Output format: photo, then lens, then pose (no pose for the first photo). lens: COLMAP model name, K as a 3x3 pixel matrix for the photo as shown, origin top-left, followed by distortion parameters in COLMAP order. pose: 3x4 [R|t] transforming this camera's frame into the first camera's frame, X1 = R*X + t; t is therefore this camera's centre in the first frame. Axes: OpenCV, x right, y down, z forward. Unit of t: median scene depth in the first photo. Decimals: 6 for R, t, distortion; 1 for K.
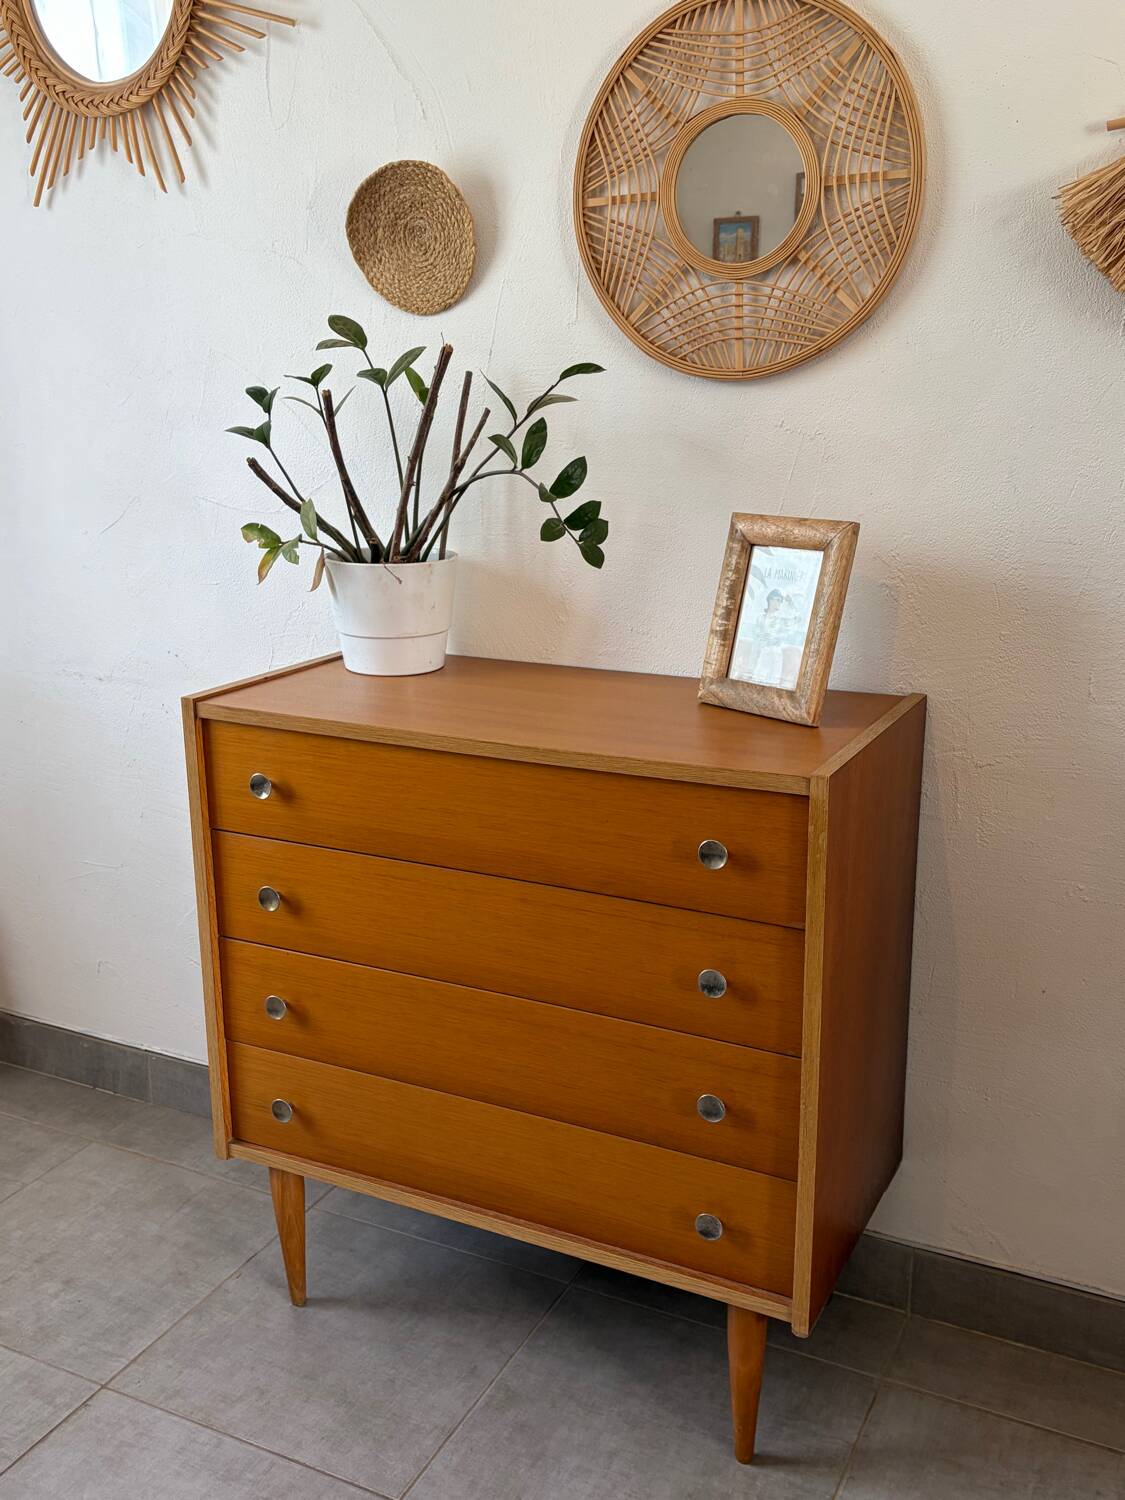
lens RADIAL K [[1443.0, 0, 558.5], [0, 1443.0, 750.6], [0, 0, 1]] dist [0.012359, 0.021945]
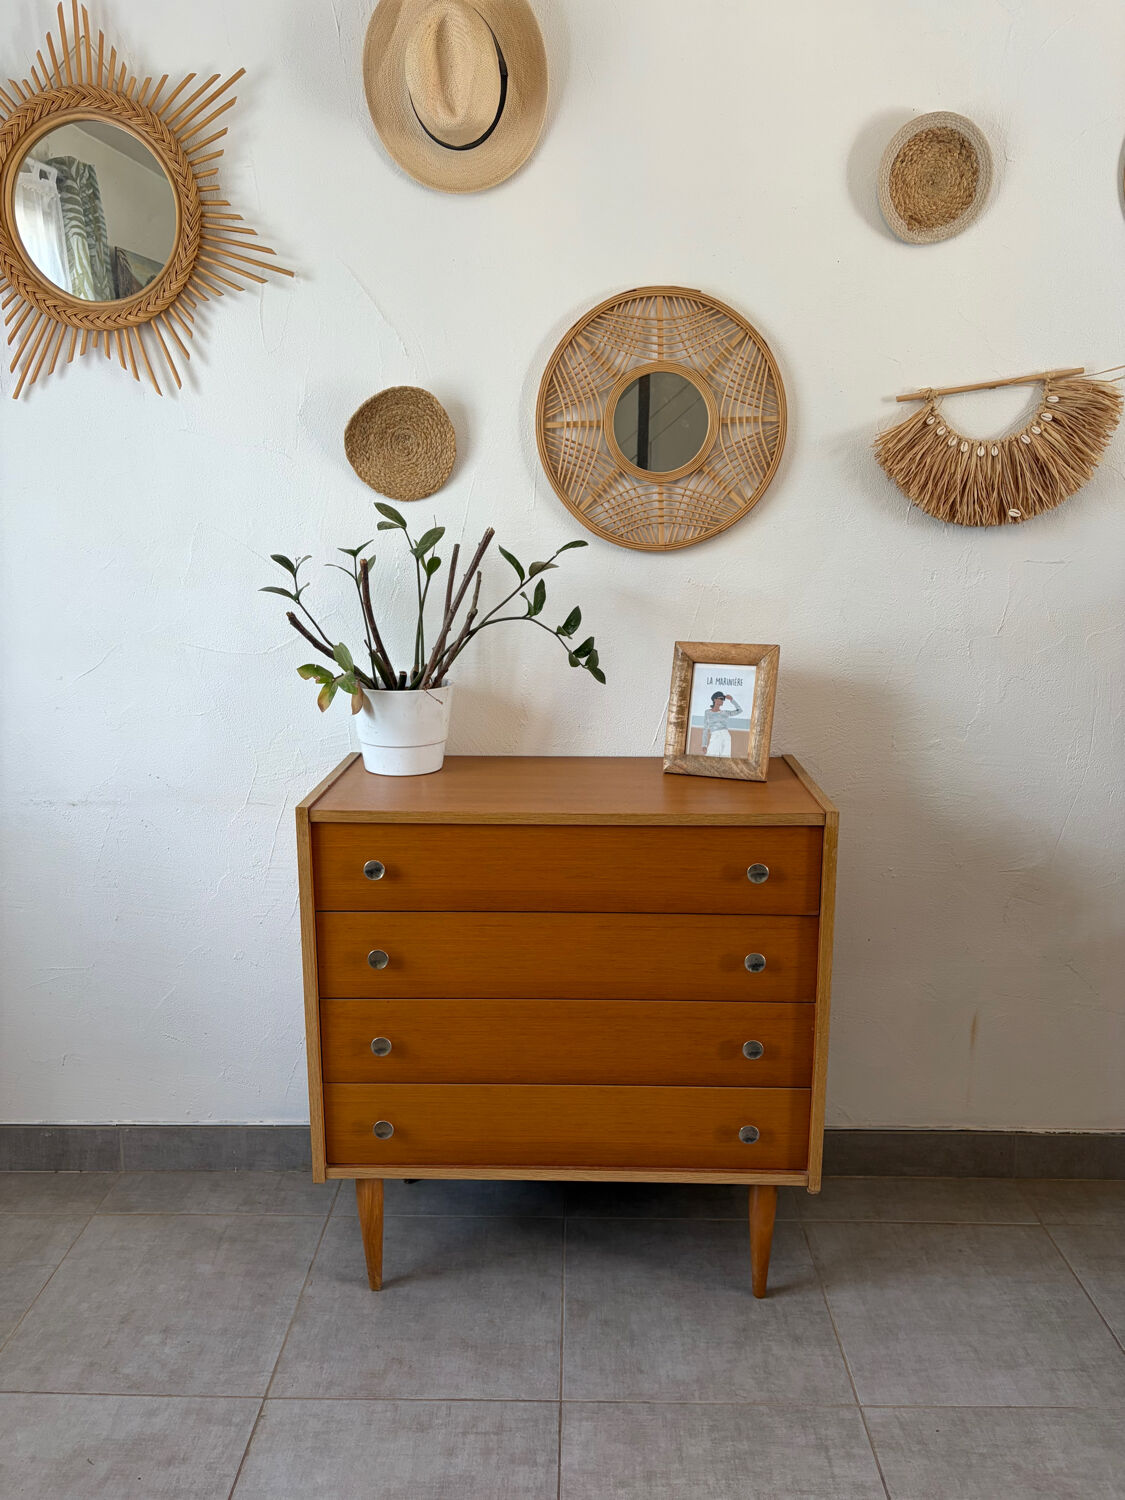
lens RADIAL K [[1132.1, 0, 561.0], [0, 1132.1, 756.5], [0, 0, 1]] dist [0.042015, -0.041617]
pose [[0.900619, -0.083546, 0.426503, -0.466681], [0.104895, 0.994123, -0.026766, -0.030411], [-0.421761, 0.068845, 0.904090, 0.025196]]
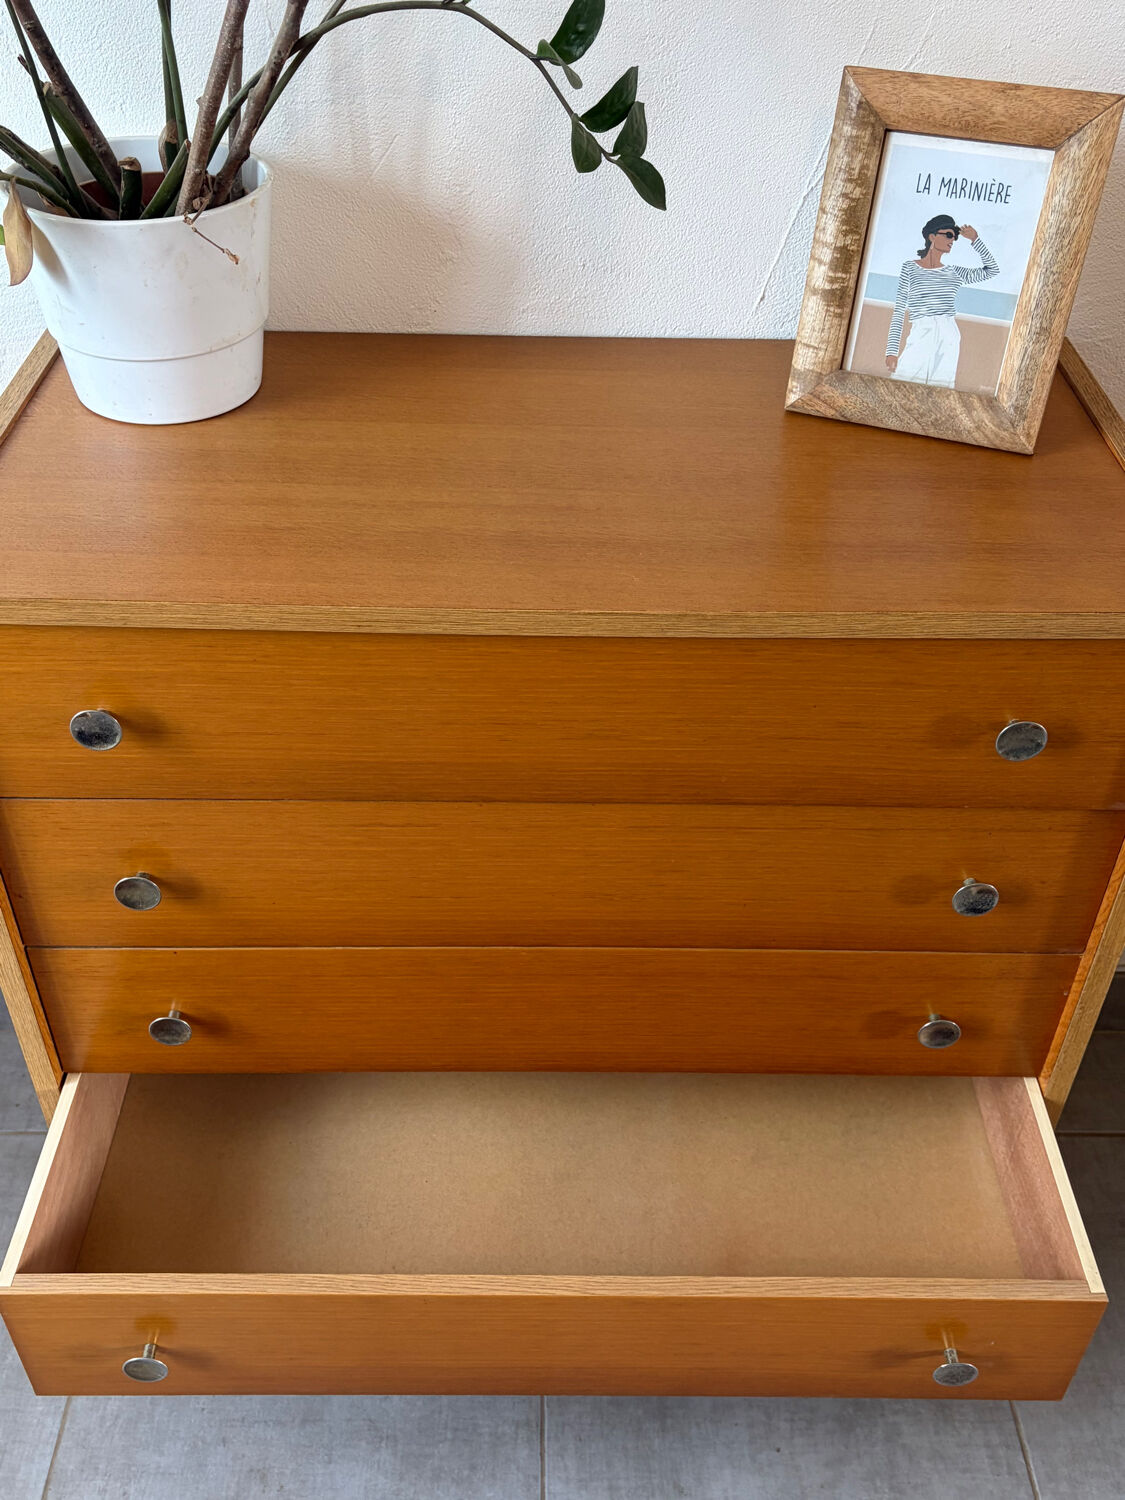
lens RADIAL K [[1453.9, 0, 560.6], [0, 1453.9, 759.1], [0, 0, 1]] dist [-0.047336, 0.131179]
pose [[0.887894, -0.271970, 0.371049, -0.250324], [0.094022, 0.896794, 0.432342, -0.172740], [-0.450339, -0.348987, 0.821829, 0.483801]]
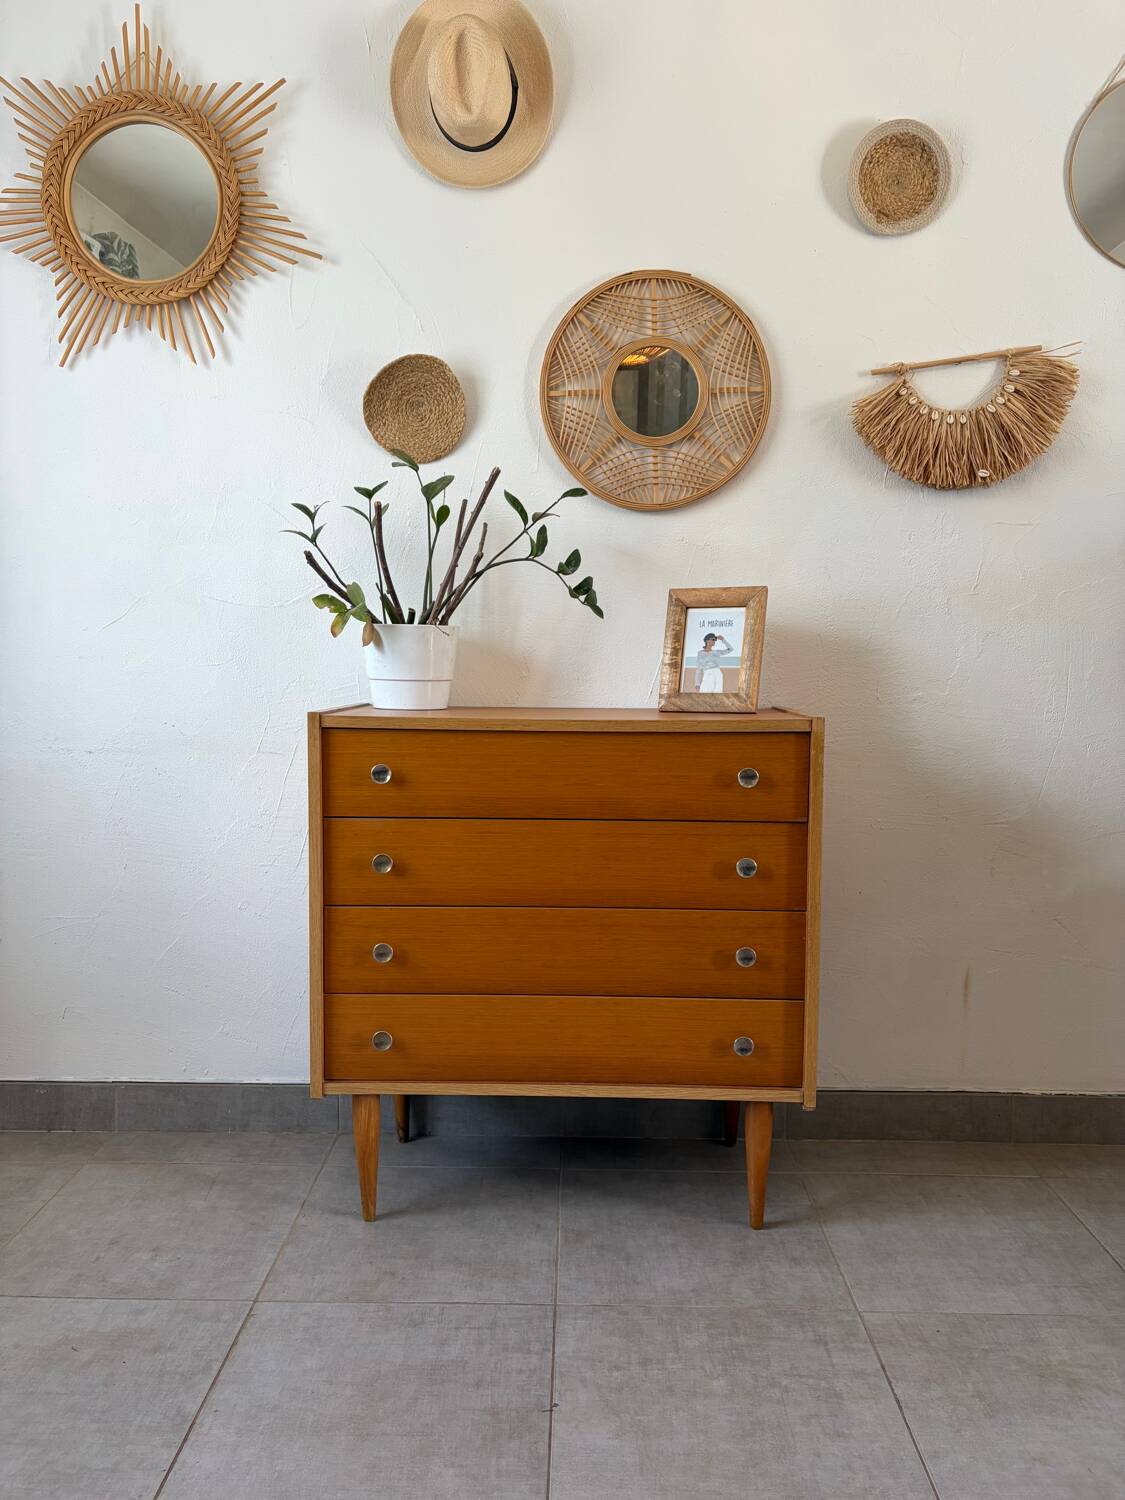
lens RADIAL K [[1139.2, 0, 563.3], [0, 1139.2, 756.8], [0, 0, 1]] dist [0.028036, -0.008767]
pose [[0.899921, -0.020708, 0.435560, -0.501232], [0.097480, 0.983146, -0.154664, 0.183215], [-0.425017, 0.181644, 0.886773, 0.002525]]
